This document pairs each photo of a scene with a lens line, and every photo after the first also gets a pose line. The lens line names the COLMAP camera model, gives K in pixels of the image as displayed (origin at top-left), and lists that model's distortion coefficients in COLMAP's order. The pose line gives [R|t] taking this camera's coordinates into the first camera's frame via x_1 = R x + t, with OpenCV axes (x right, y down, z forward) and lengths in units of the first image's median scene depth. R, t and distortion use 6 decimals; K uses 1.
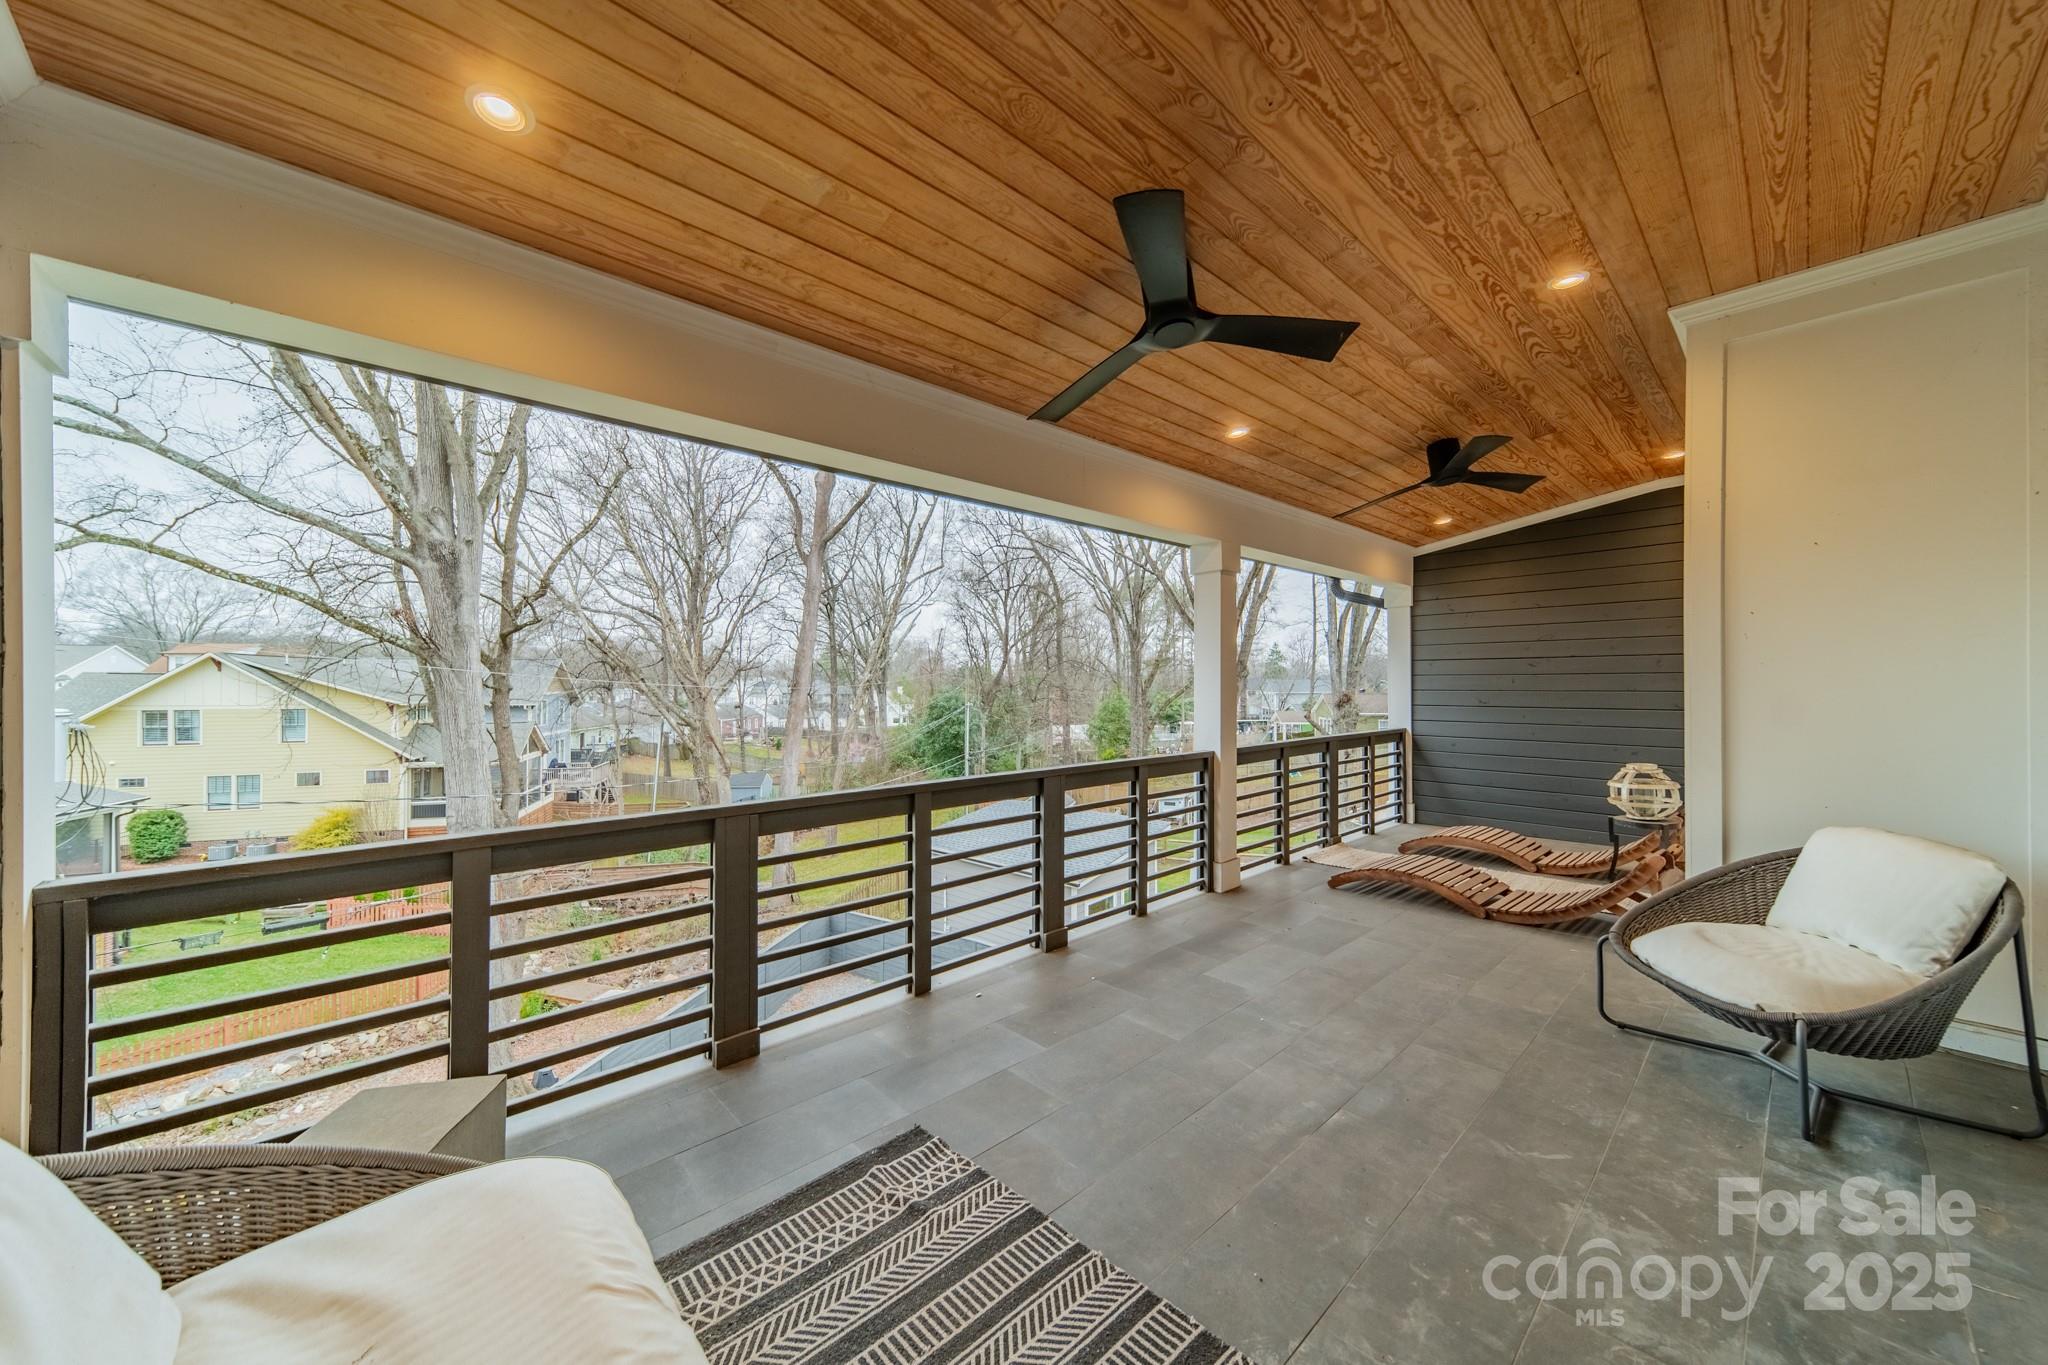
lens RADIAL K [[723.3, 0, 1027.5], [0, 723.3, 679.1], [0, 0, 1]] dist [0.009482, 0.000004]
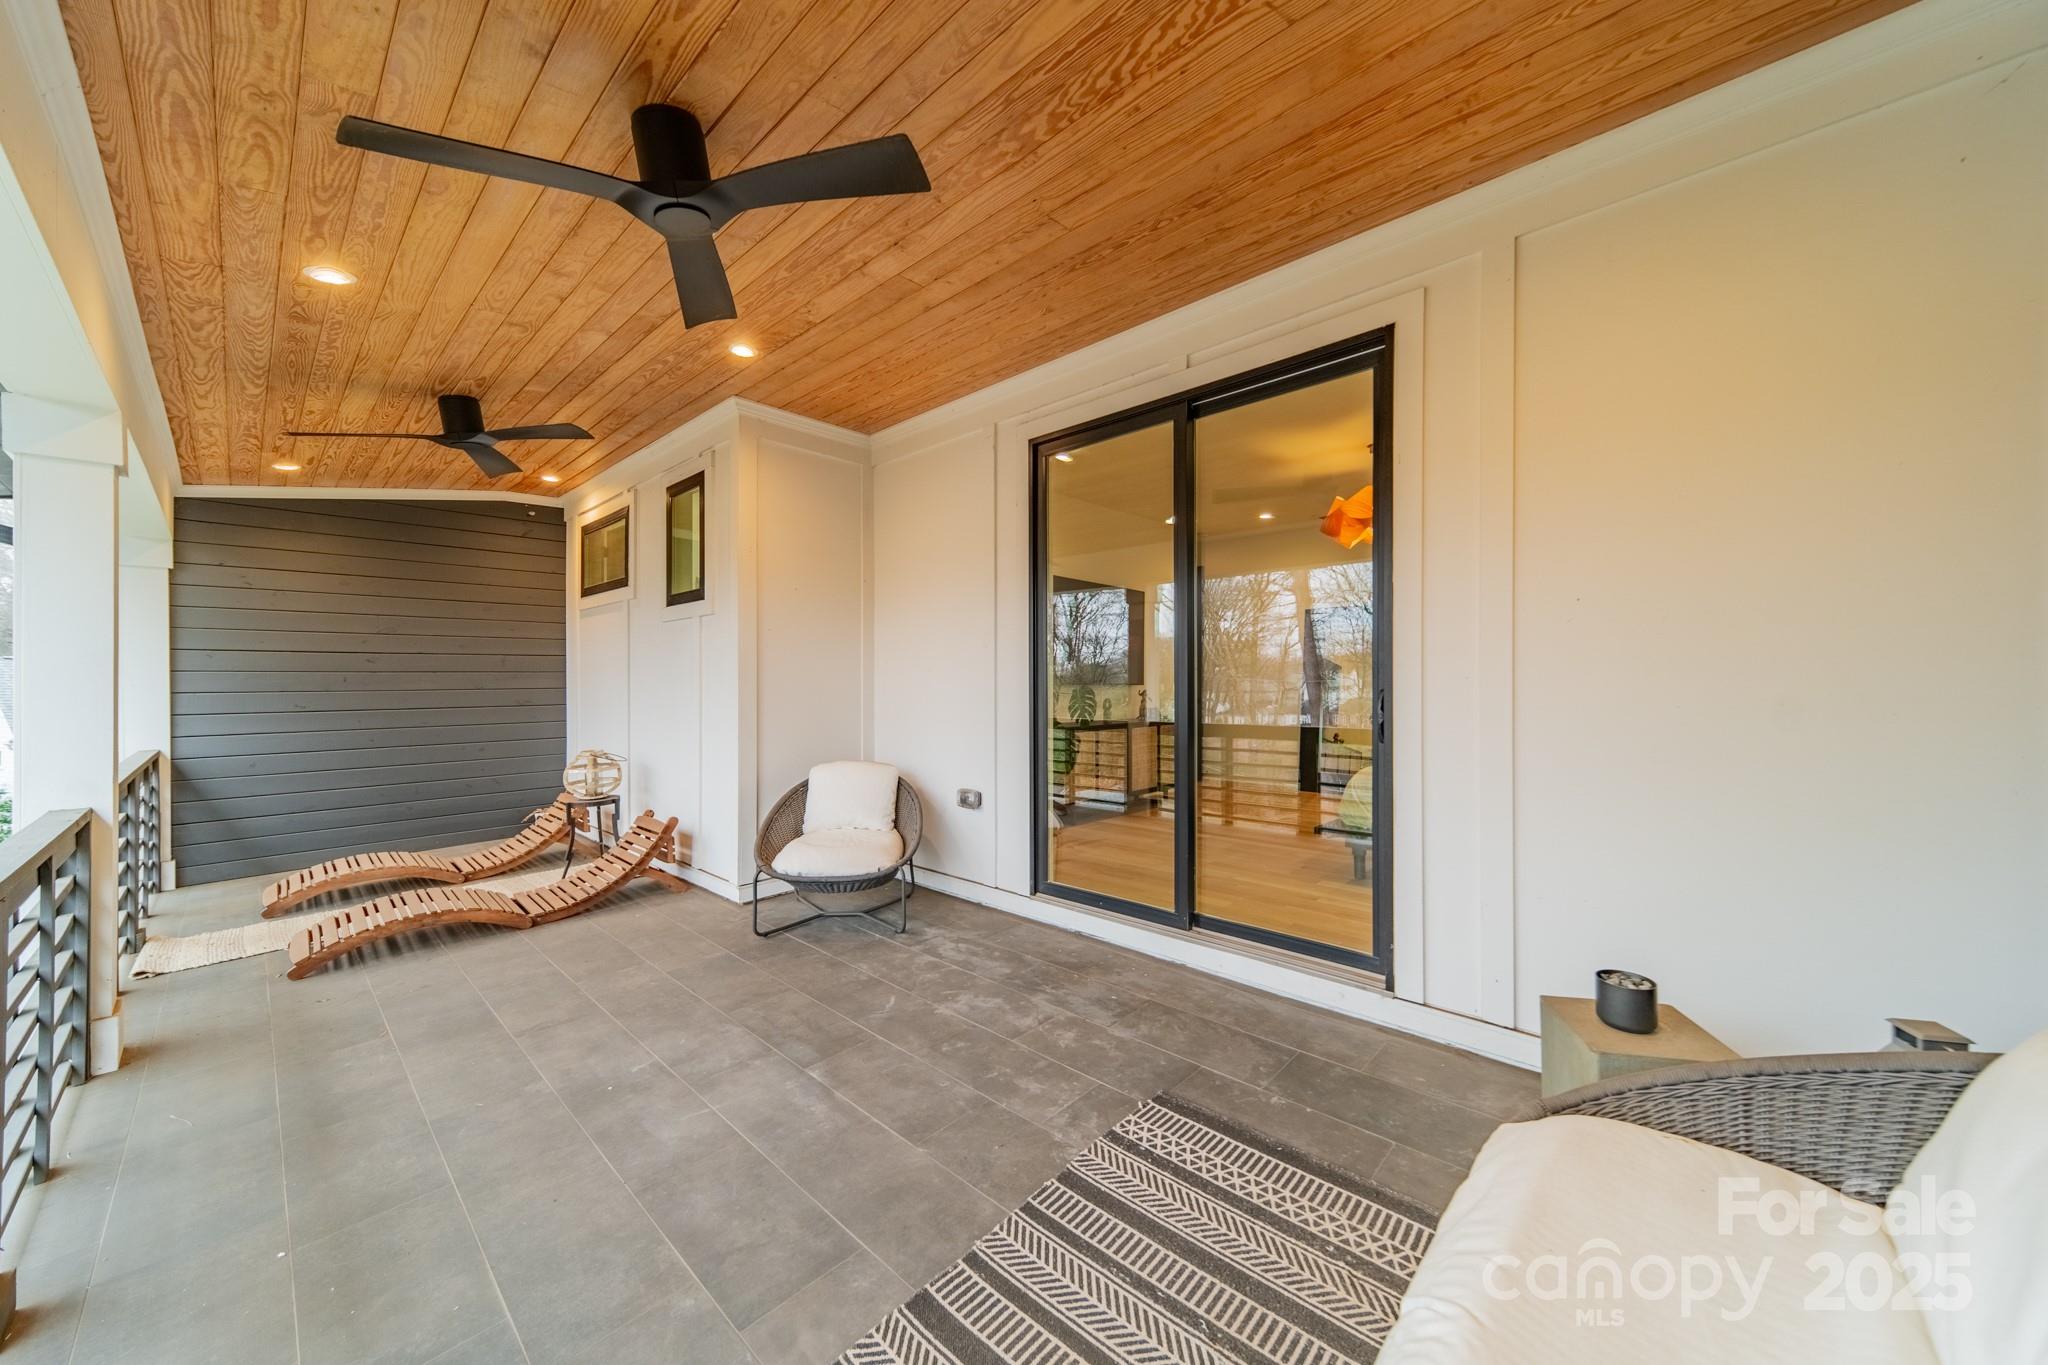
lens RADIAL K [[737.8, 0, 1031.9], [0, 737.8, 680.1], [0, 0, 1]] dist [0.008988, -0.000010]
pose [[-0.081406, 0.004137, 0.996672, -0.545168], [0.003340, 0.999987, -0.003878, 0.020546], [-0.996675, 0.003013, -0.081419, 0.605263]]
